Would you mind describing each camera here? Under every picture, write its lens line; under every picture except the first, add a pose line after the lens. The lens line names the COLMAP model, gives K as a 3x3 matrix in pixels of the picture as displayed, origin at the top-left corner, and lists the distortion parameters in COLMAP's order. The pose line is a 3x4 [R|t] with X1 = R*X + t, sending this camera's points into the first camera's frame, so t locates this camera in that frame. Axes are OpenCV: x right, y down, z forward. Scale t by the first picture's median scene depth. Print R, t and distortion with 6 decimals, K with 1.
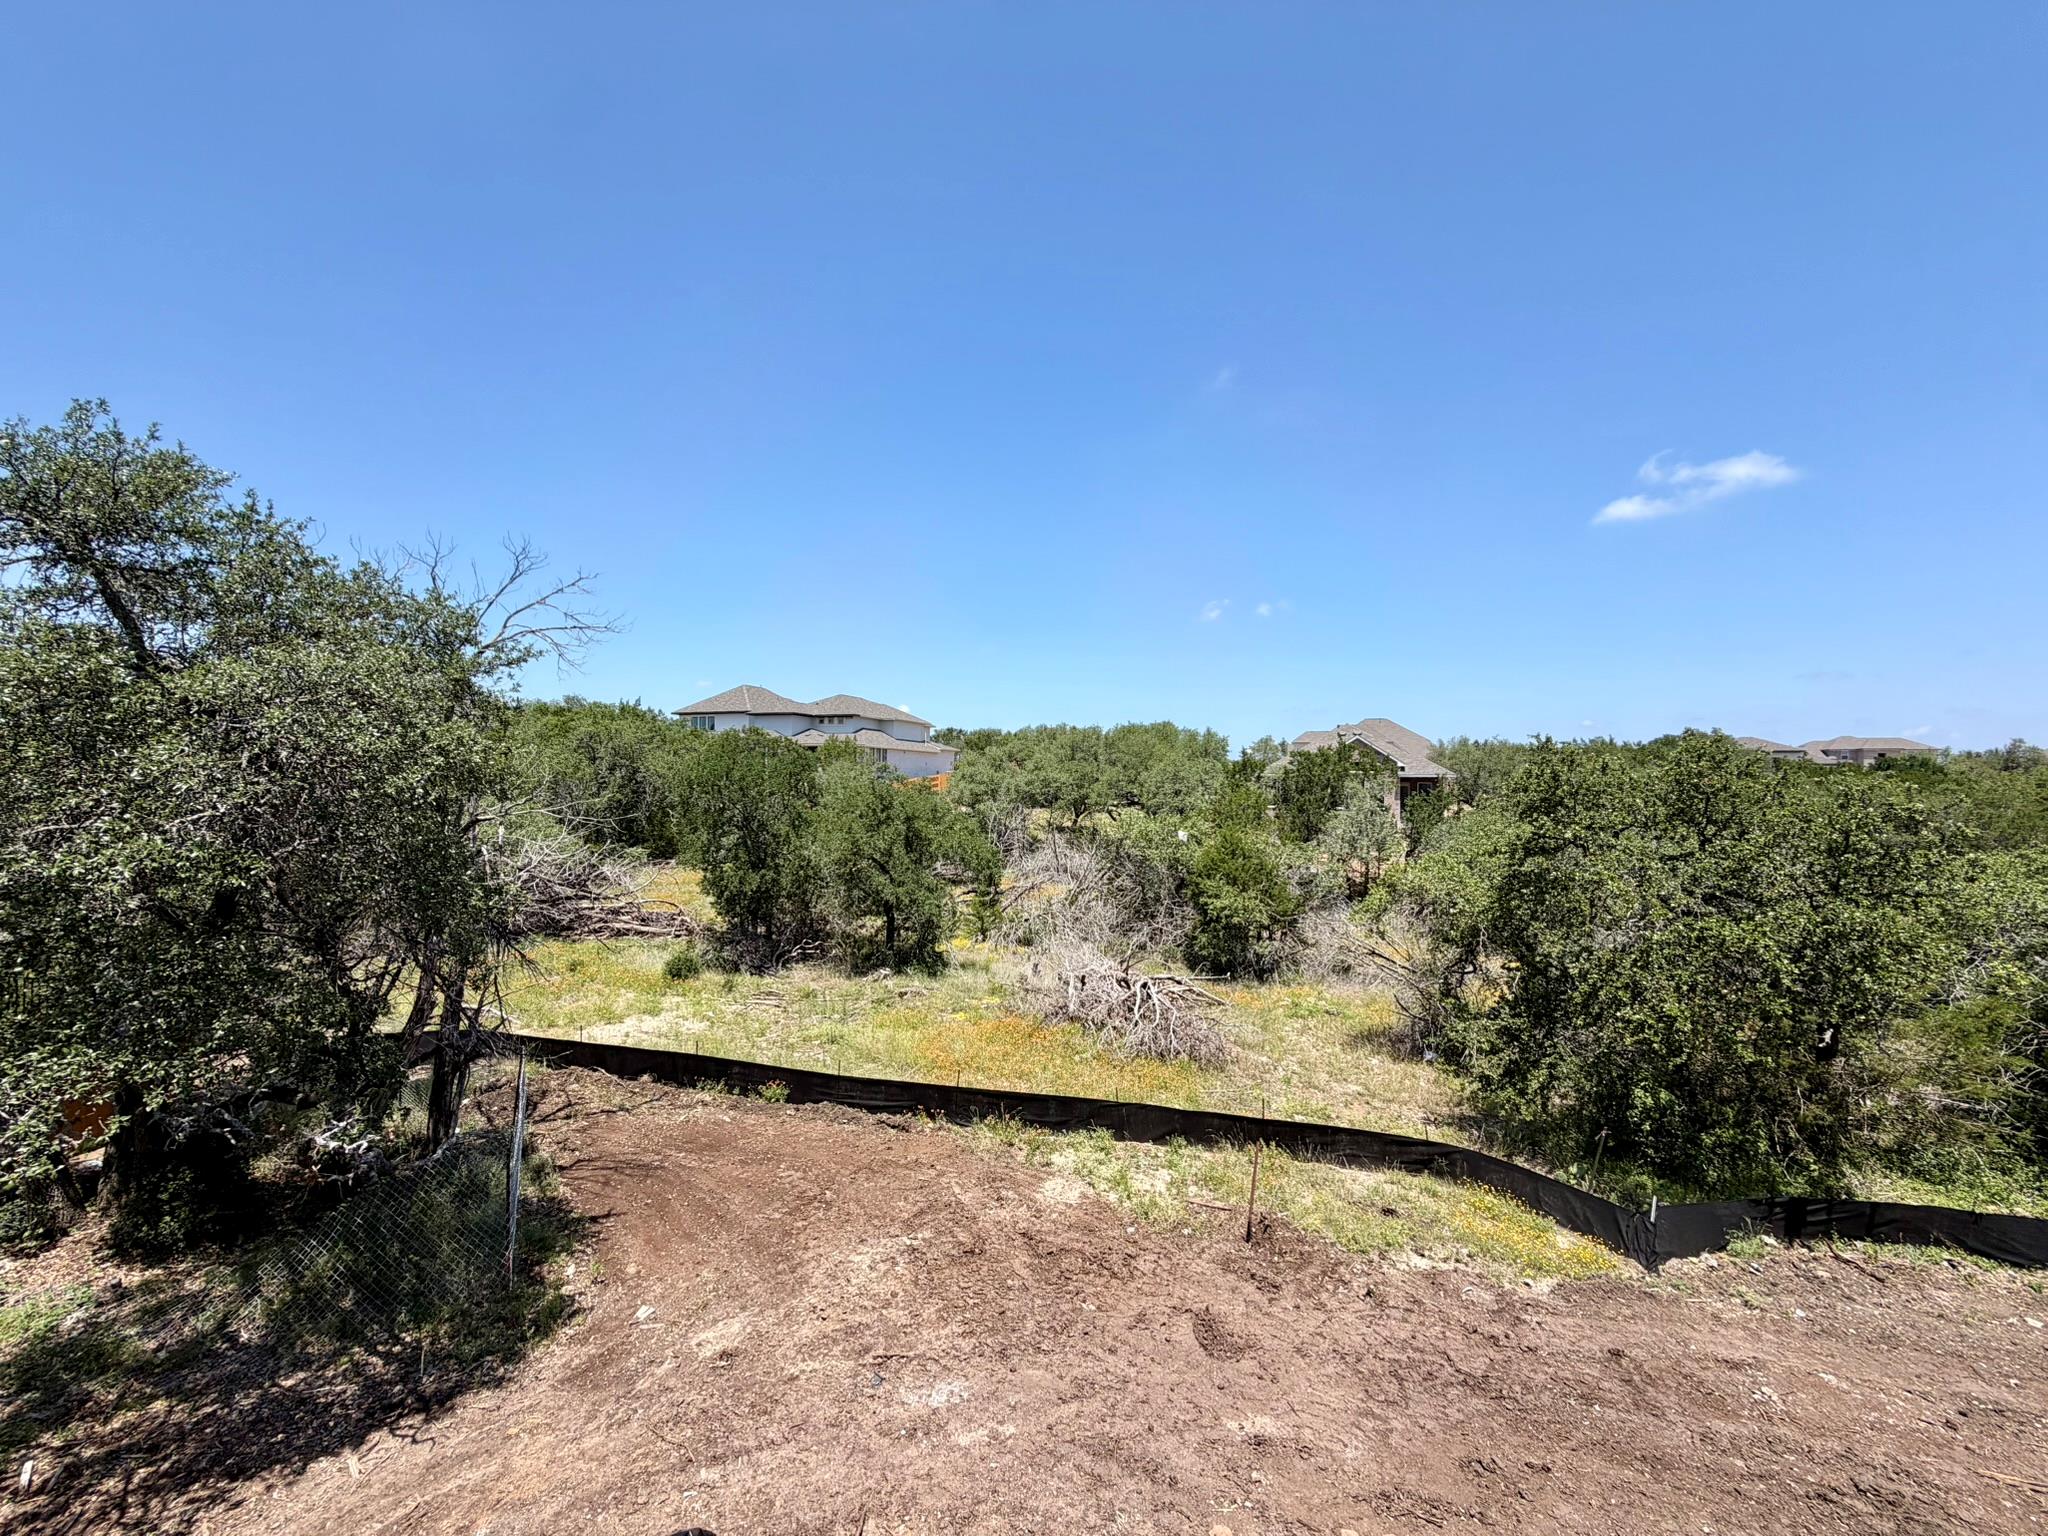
lens RADIAL K [[820.9, 0, 1033.4], [0, 820.9, 766.5], [0, 0, 1]] dist [-0.004554, -0.000138]
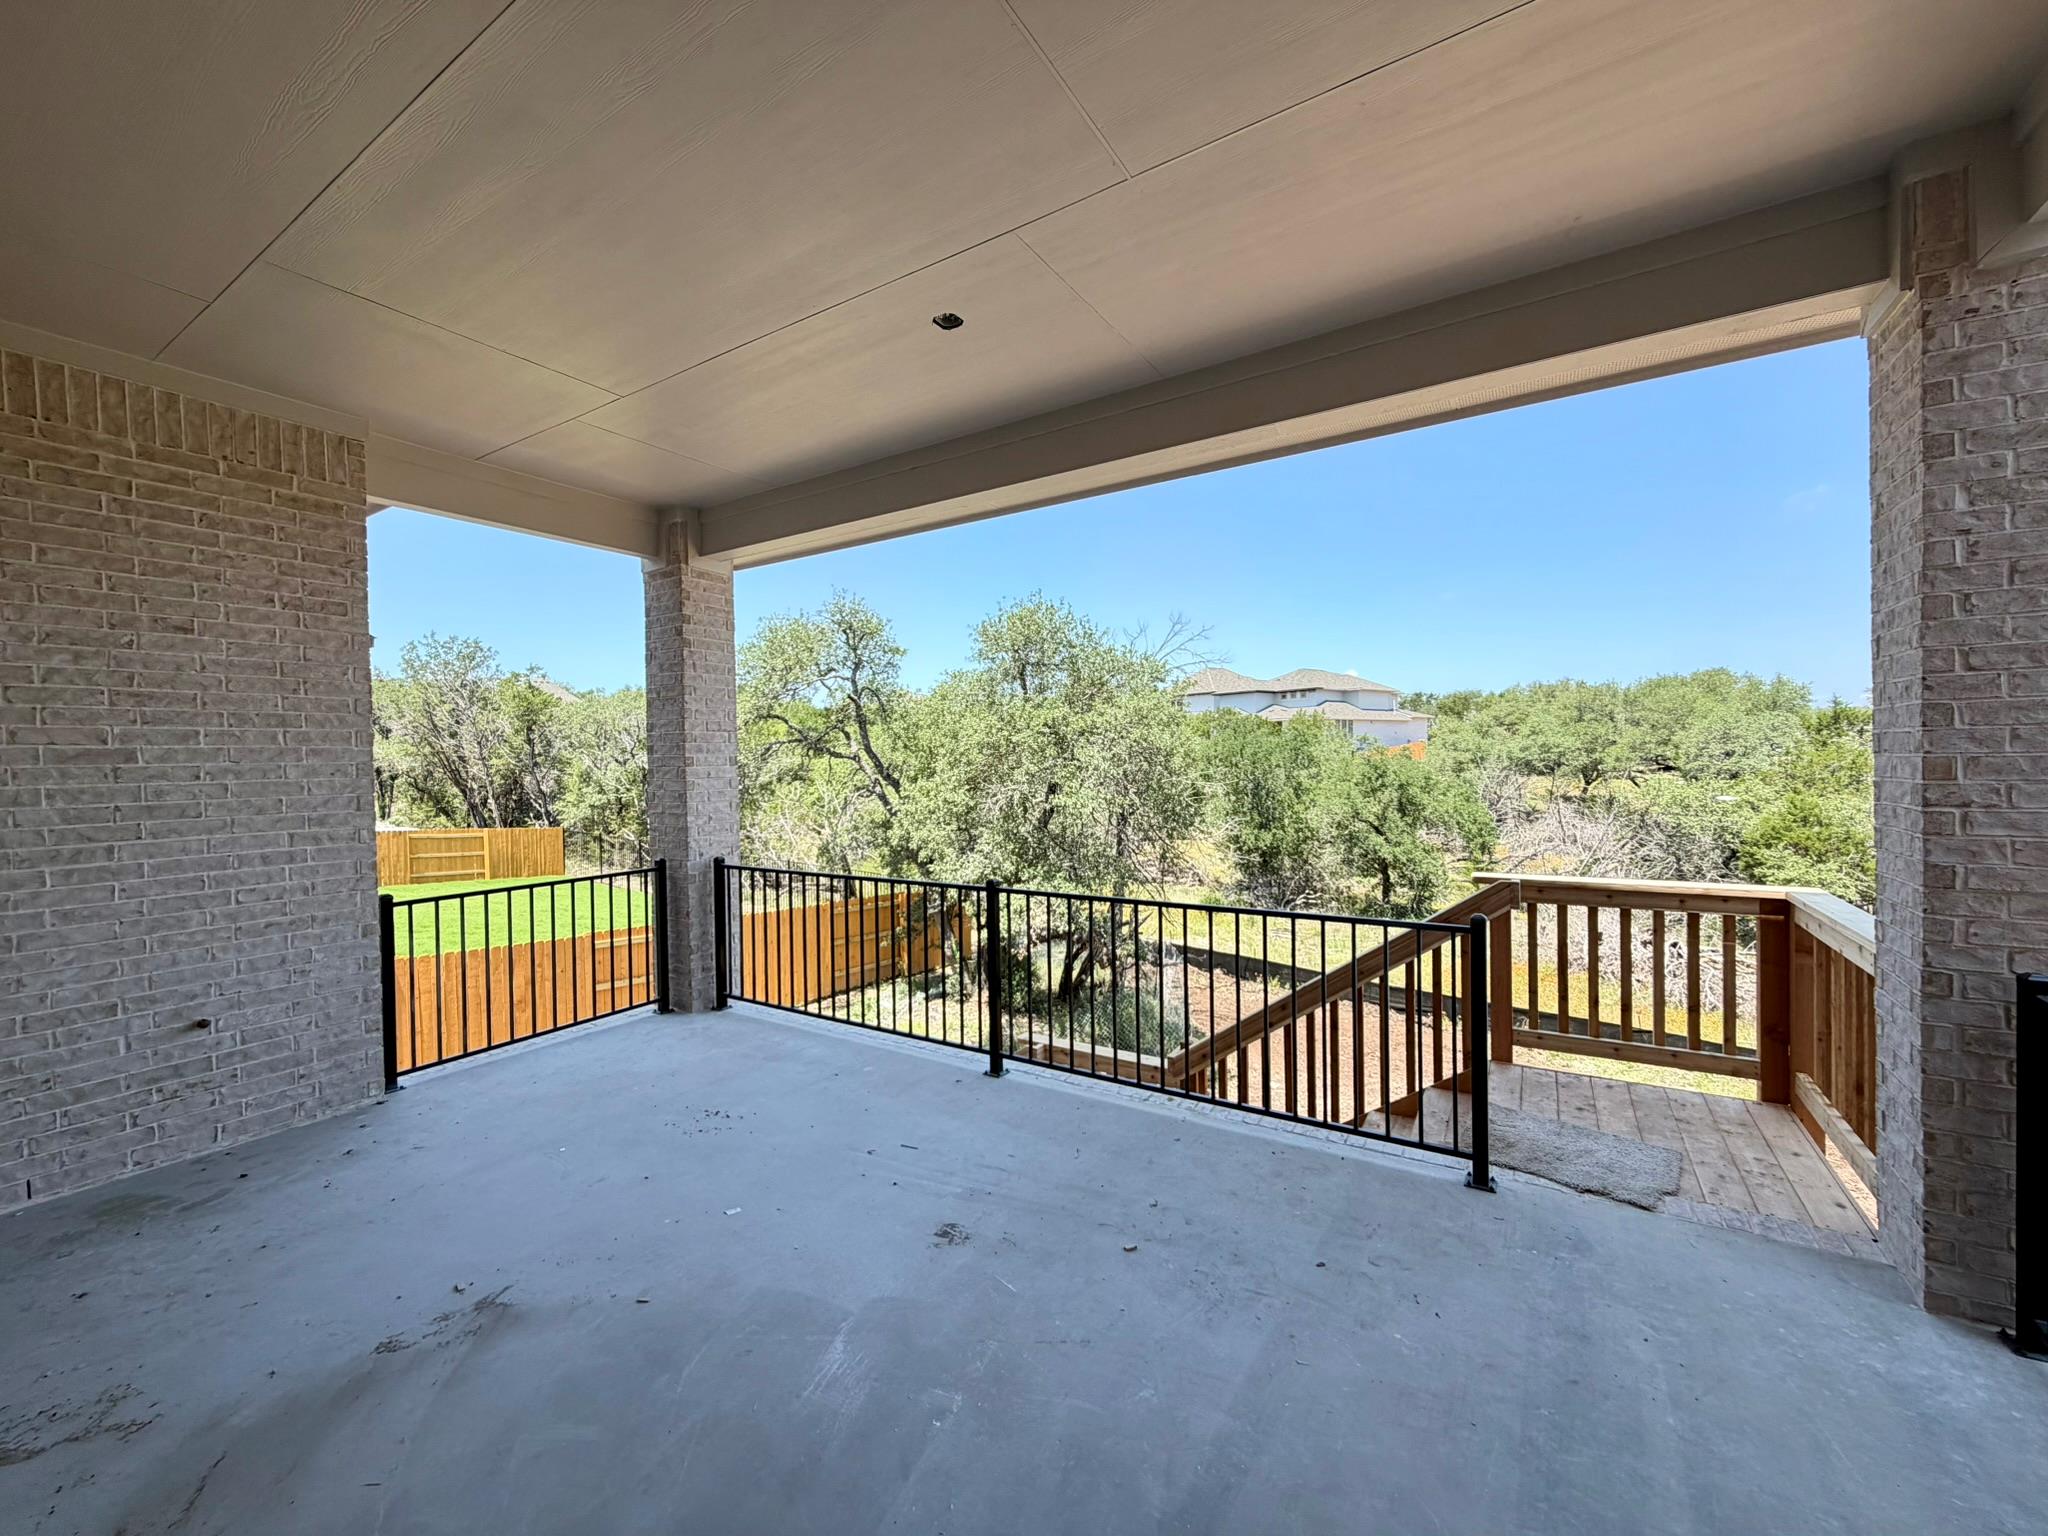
lens RADIAL K [[820.9, 0, 1012.7], [0, 820.9, 769.3], [0, 0, 1]] dist [-0.004554, -0.000138]
pose [[0.848207, -0.024178, -0.529113, -0.007275], [0.042550, 0.998839, 0.022568, -0.003028], [0.527954, -0.041657, 0.848251, -0.115574]]
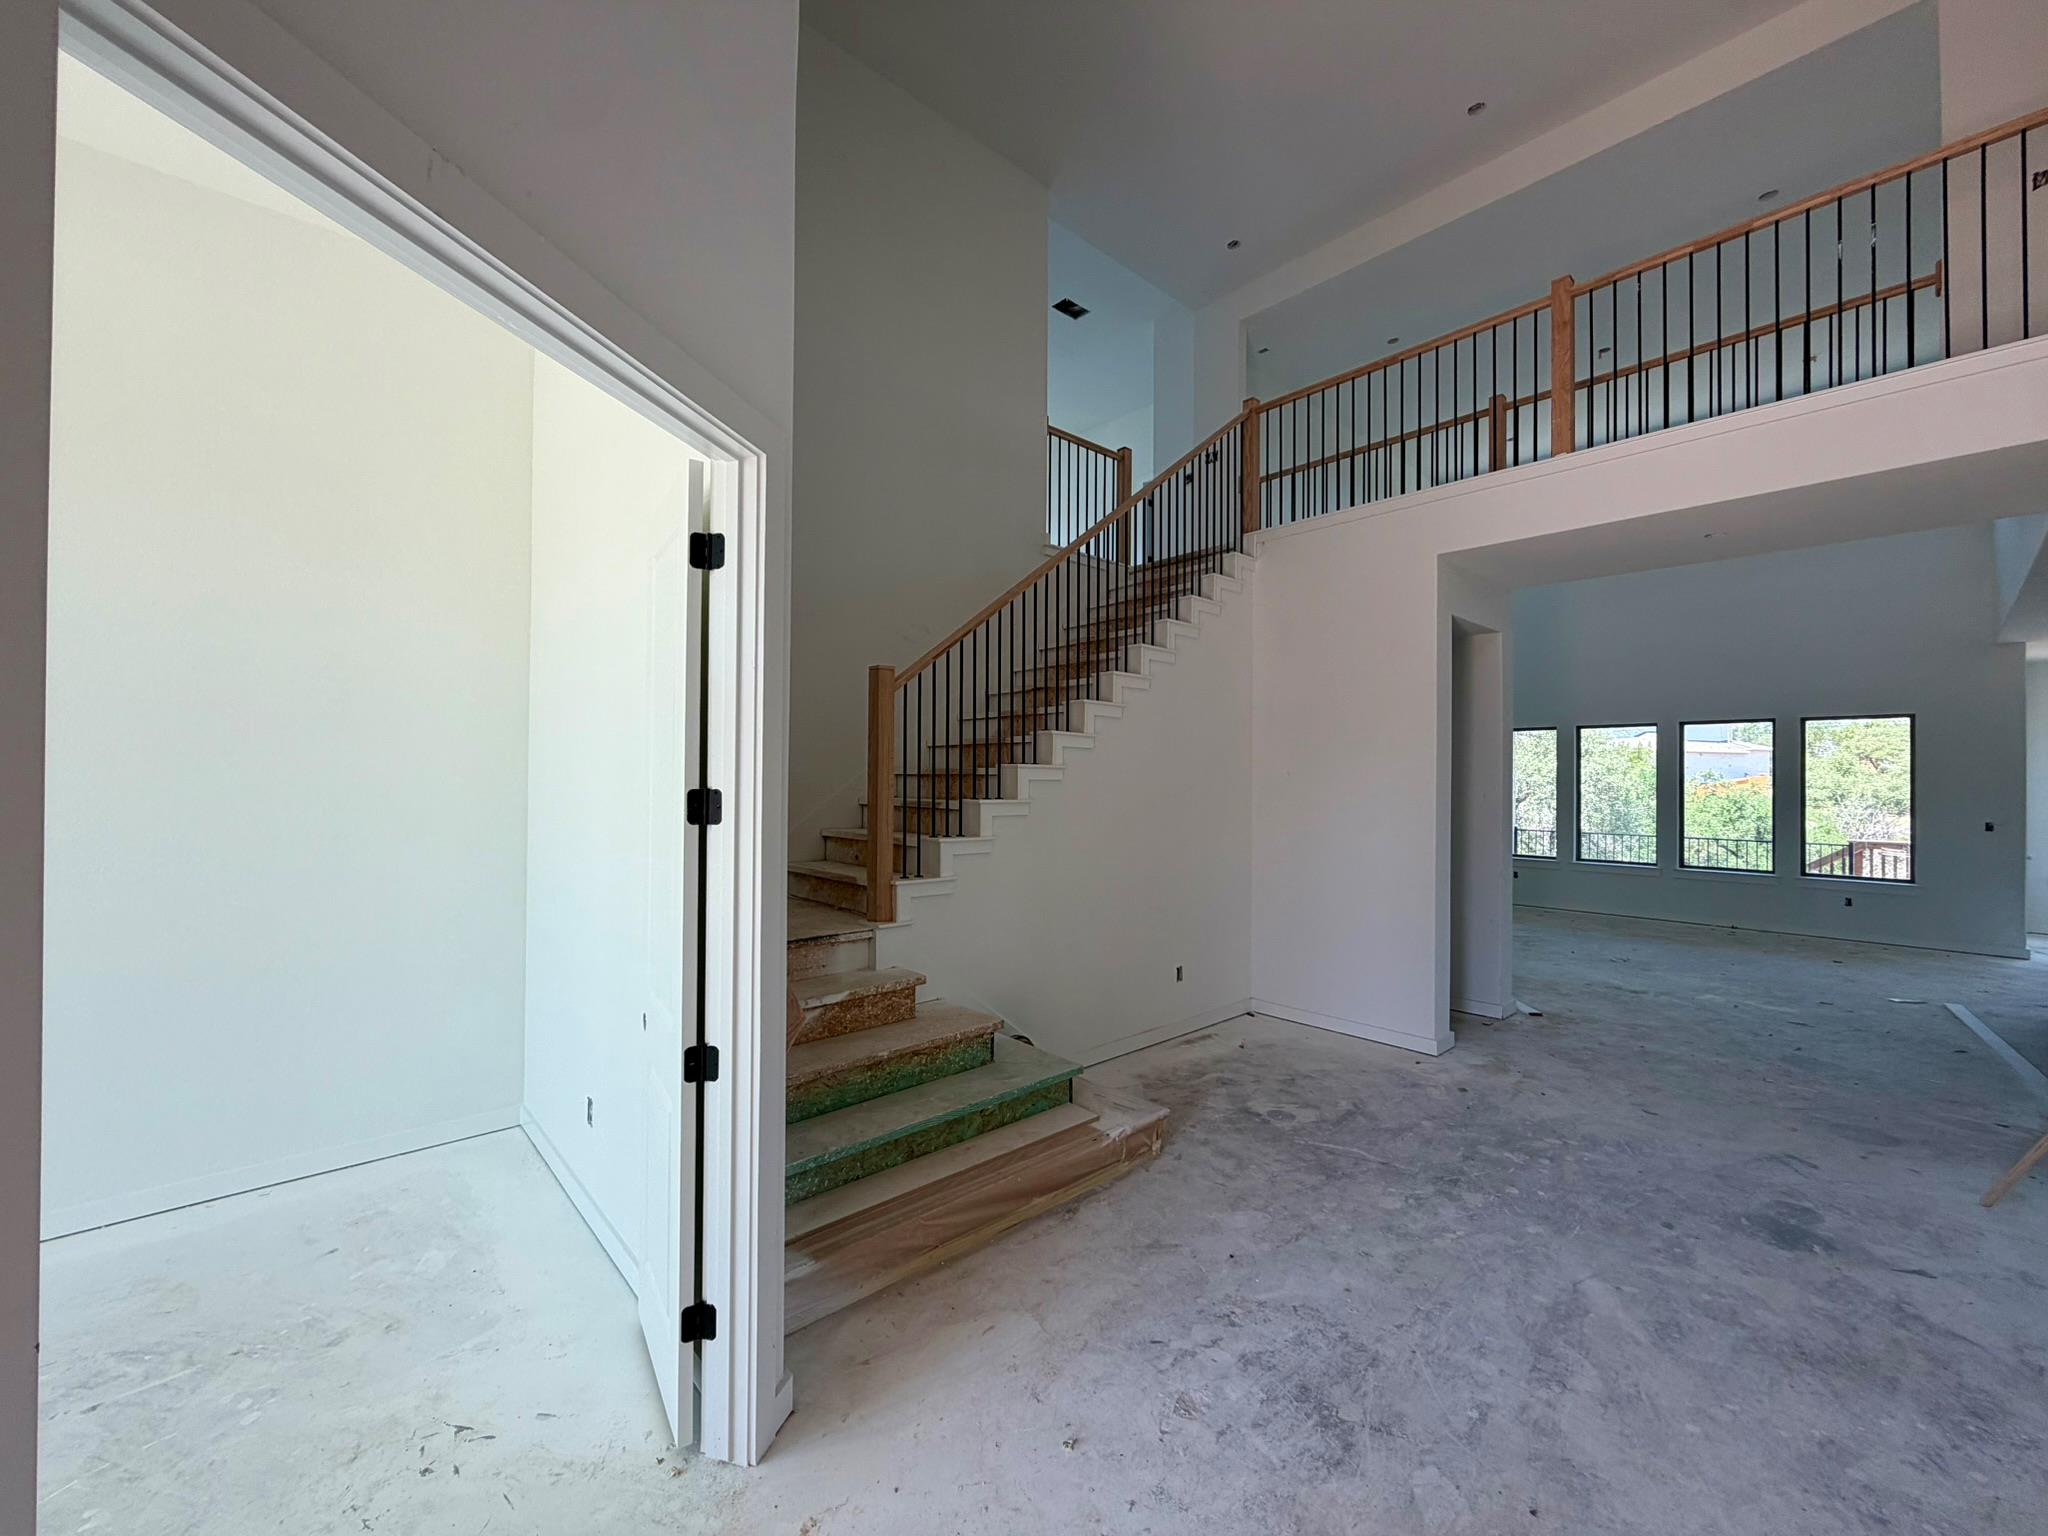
lens RADIAL K [[820.9, 0, 1023.6], [0, 820.9, 770.6], [0, 0, 1]] dist [-0.004554, -0.000138]
pose [[0.679342, -0.015932, -0.733649, 0.005610], [0.017656, 0.999830, -0.005364, -0.014957], [0.733610, -0.009309, 0.679507, -0.432888]]
